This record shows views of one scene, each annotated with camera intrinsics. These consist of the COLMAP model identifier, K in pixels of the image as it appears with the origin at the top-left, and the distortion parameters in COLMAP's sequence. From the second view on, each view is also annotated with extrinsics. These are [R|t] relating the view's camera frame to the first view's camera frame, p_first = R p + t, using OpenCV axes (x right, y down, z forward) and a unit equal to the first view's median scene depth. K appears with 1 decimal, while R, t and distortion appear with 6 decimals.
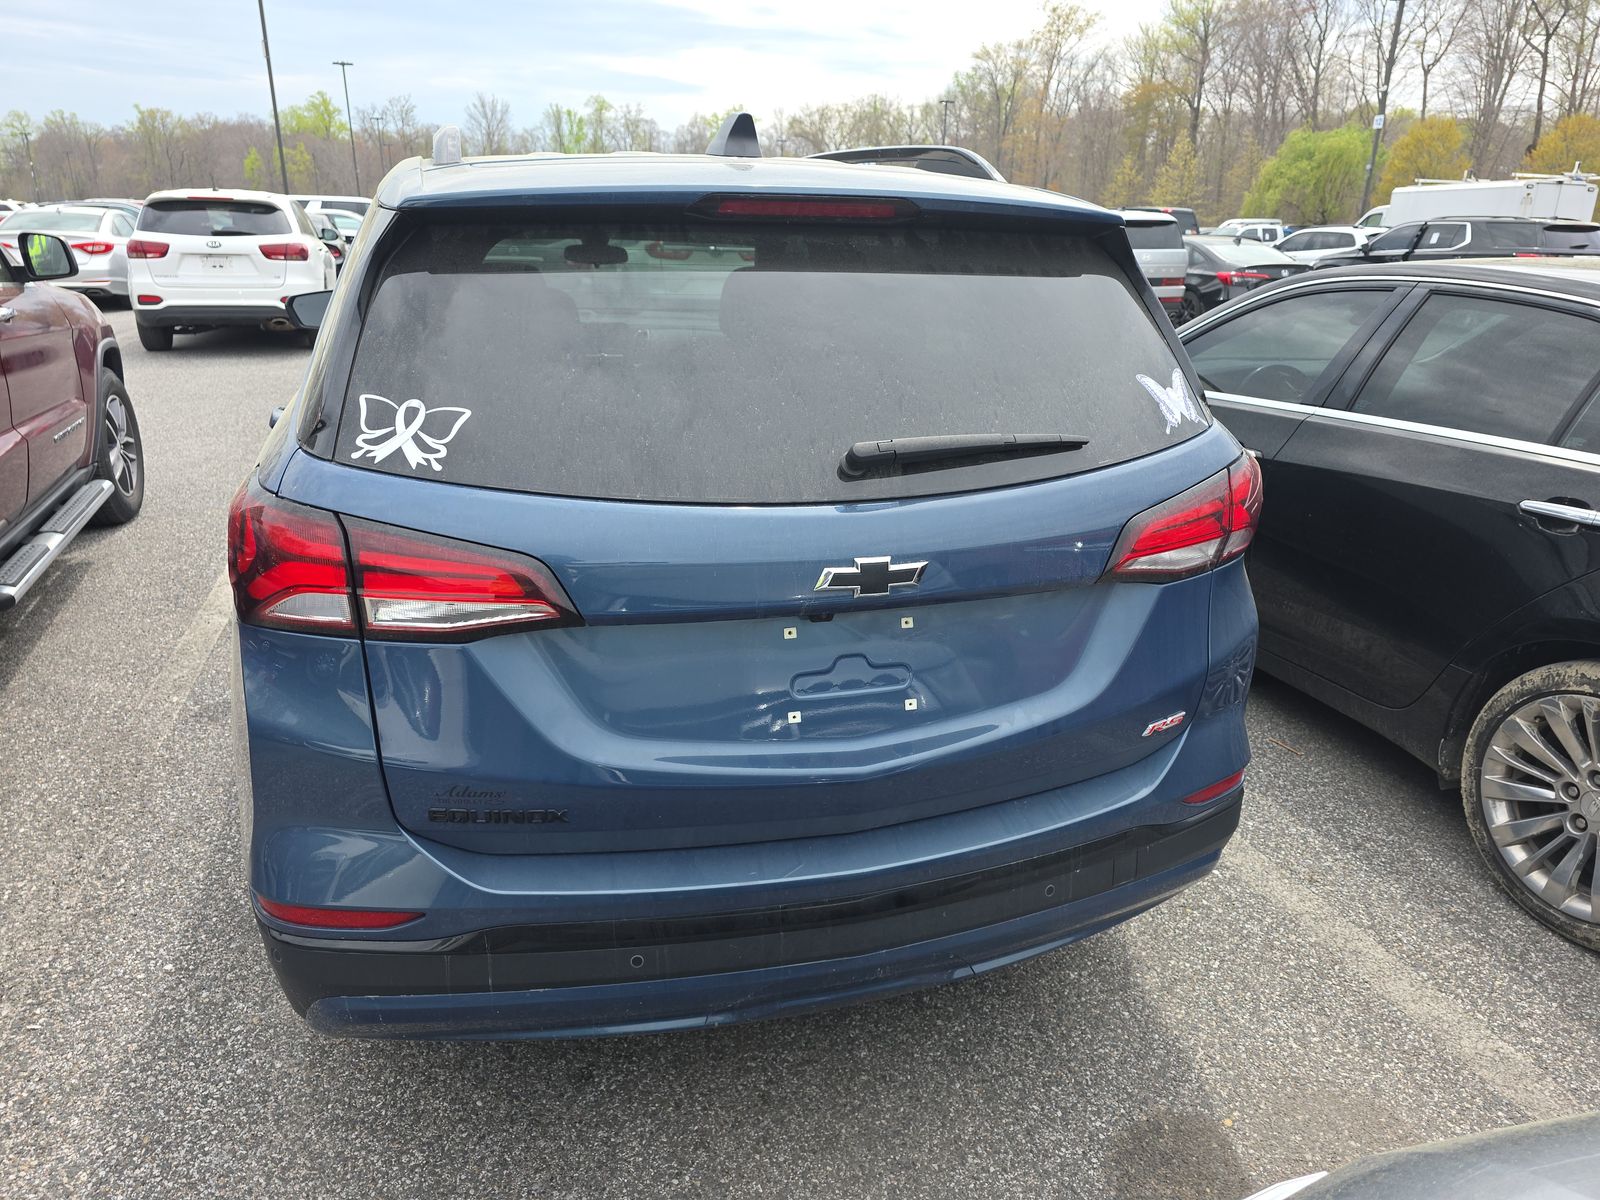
lens RADIAL K [[1078.7, 0, 795.8], [0, 1078.7, 591.6], [0, 0, 1]] dist [0.035284, -0.022846]
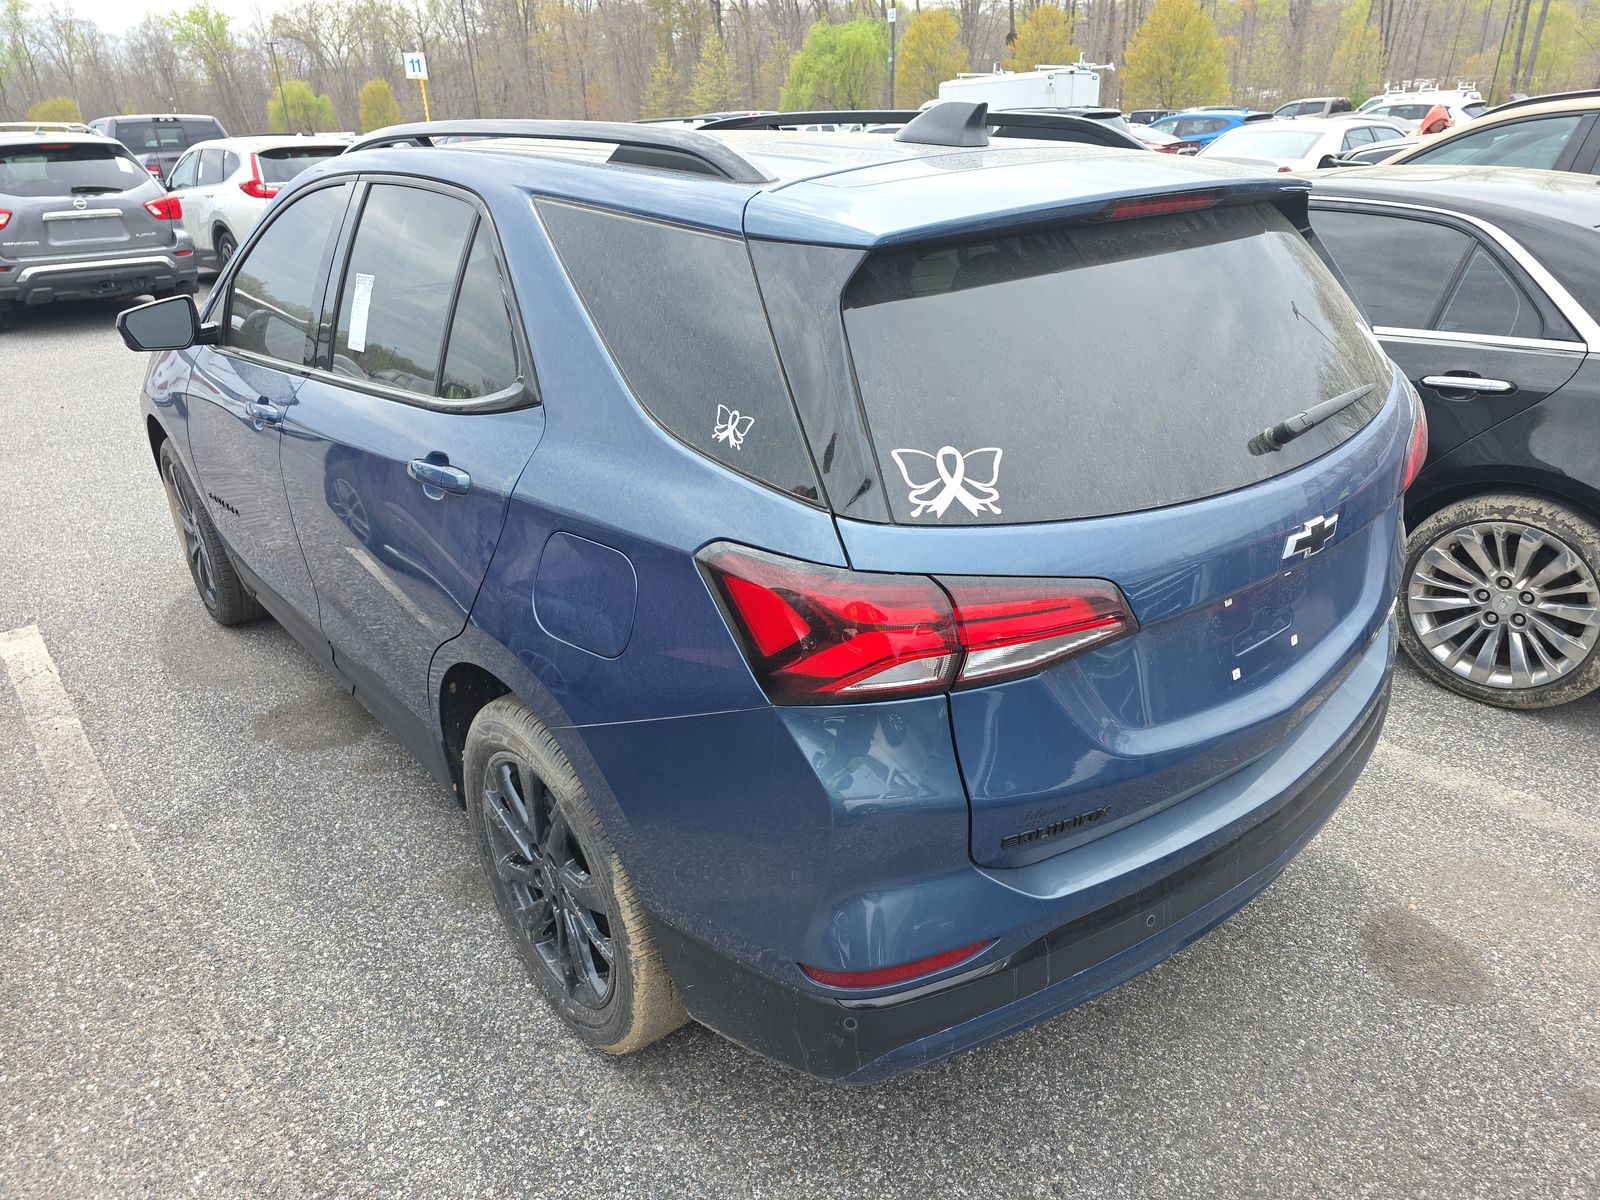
lens RADIAL K [[1078.7, 0, 815.0], [0, 1078.7, 613.9], [0, 0, 1]] dist [0.035284, -0.022846]
pose [[0.916105, -0.207640, 0.342982, -0.464600], [0.174534, 0.976673, 0.125094, -0.096470], [-0.360956, -0.054737, 0.930975, 0.069334]]
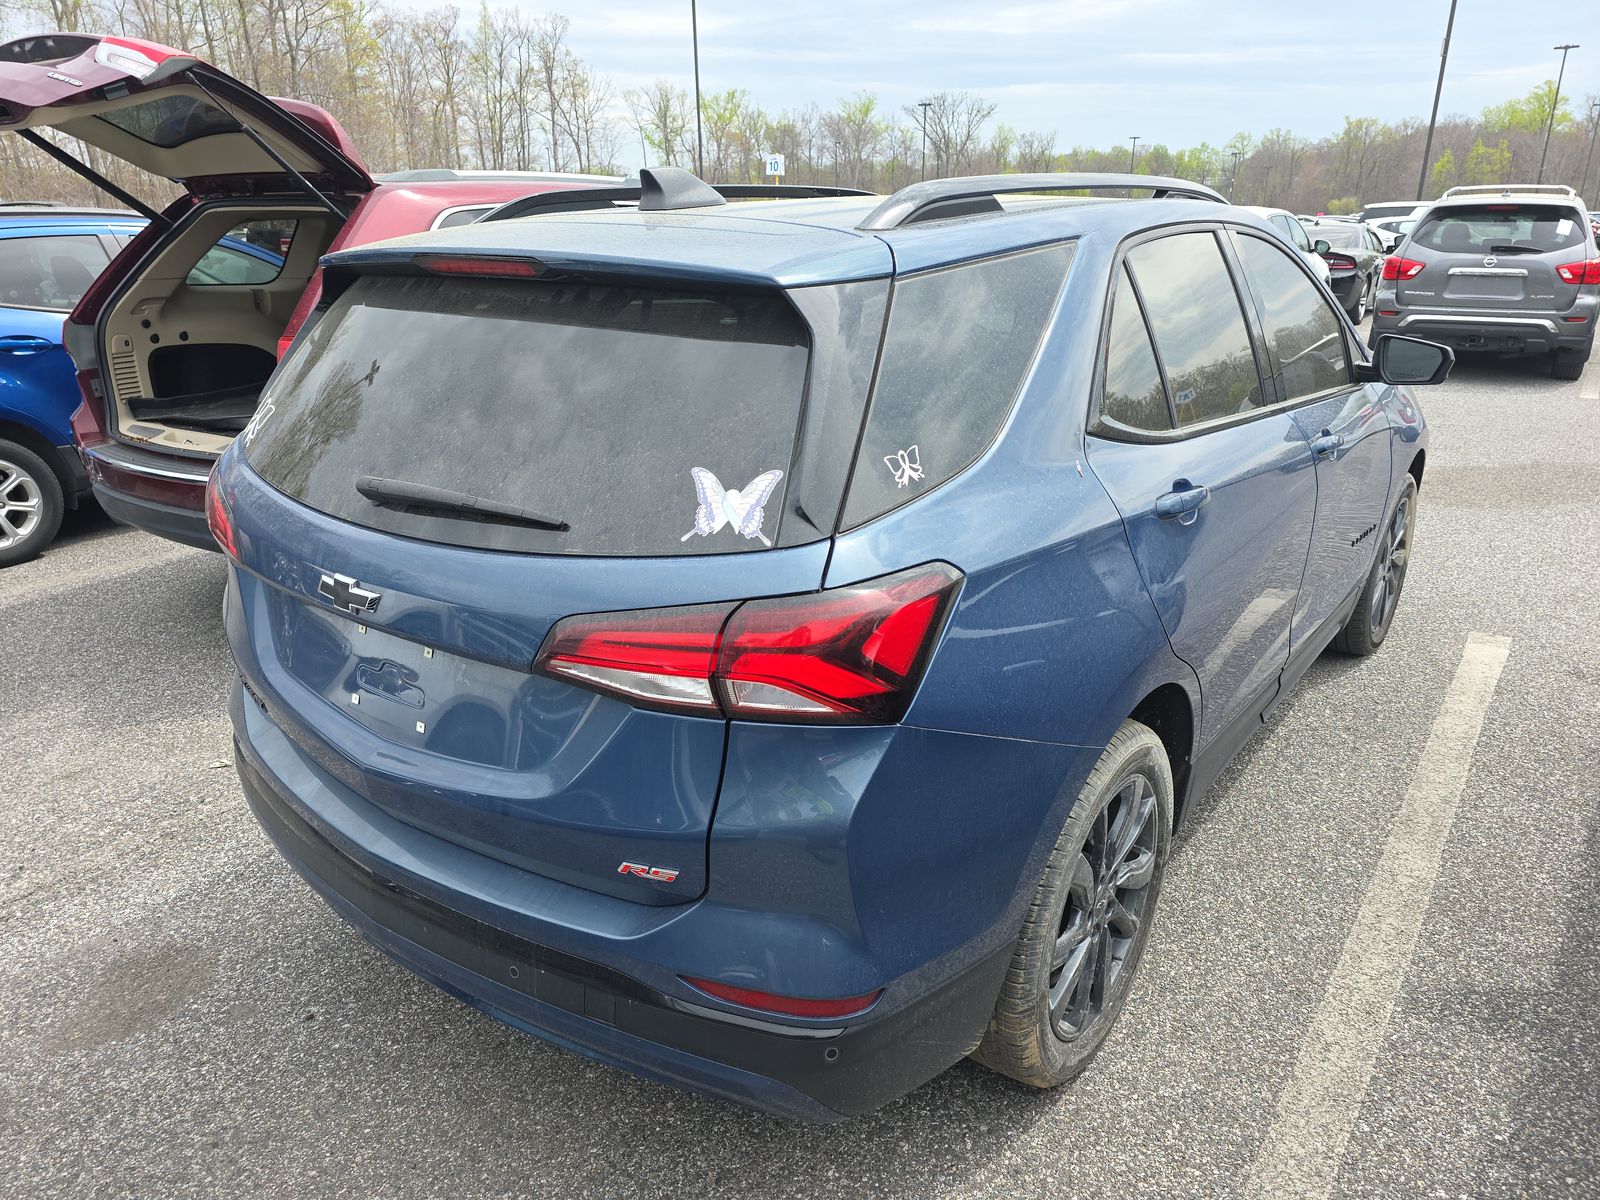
lens RADIAL K [[1078.7, 0, 801.7], [0, 1078.7, 612.7], [0, 0, 1]] dist [0.035284, -0.022846]
pose [[0.587037, 0.257592, -0.767486, 0.706838], [-0.248170, 0.959645, 0.132265, -0.151623], [0.770584, 0.112822, 0.627273, 0.373095]]
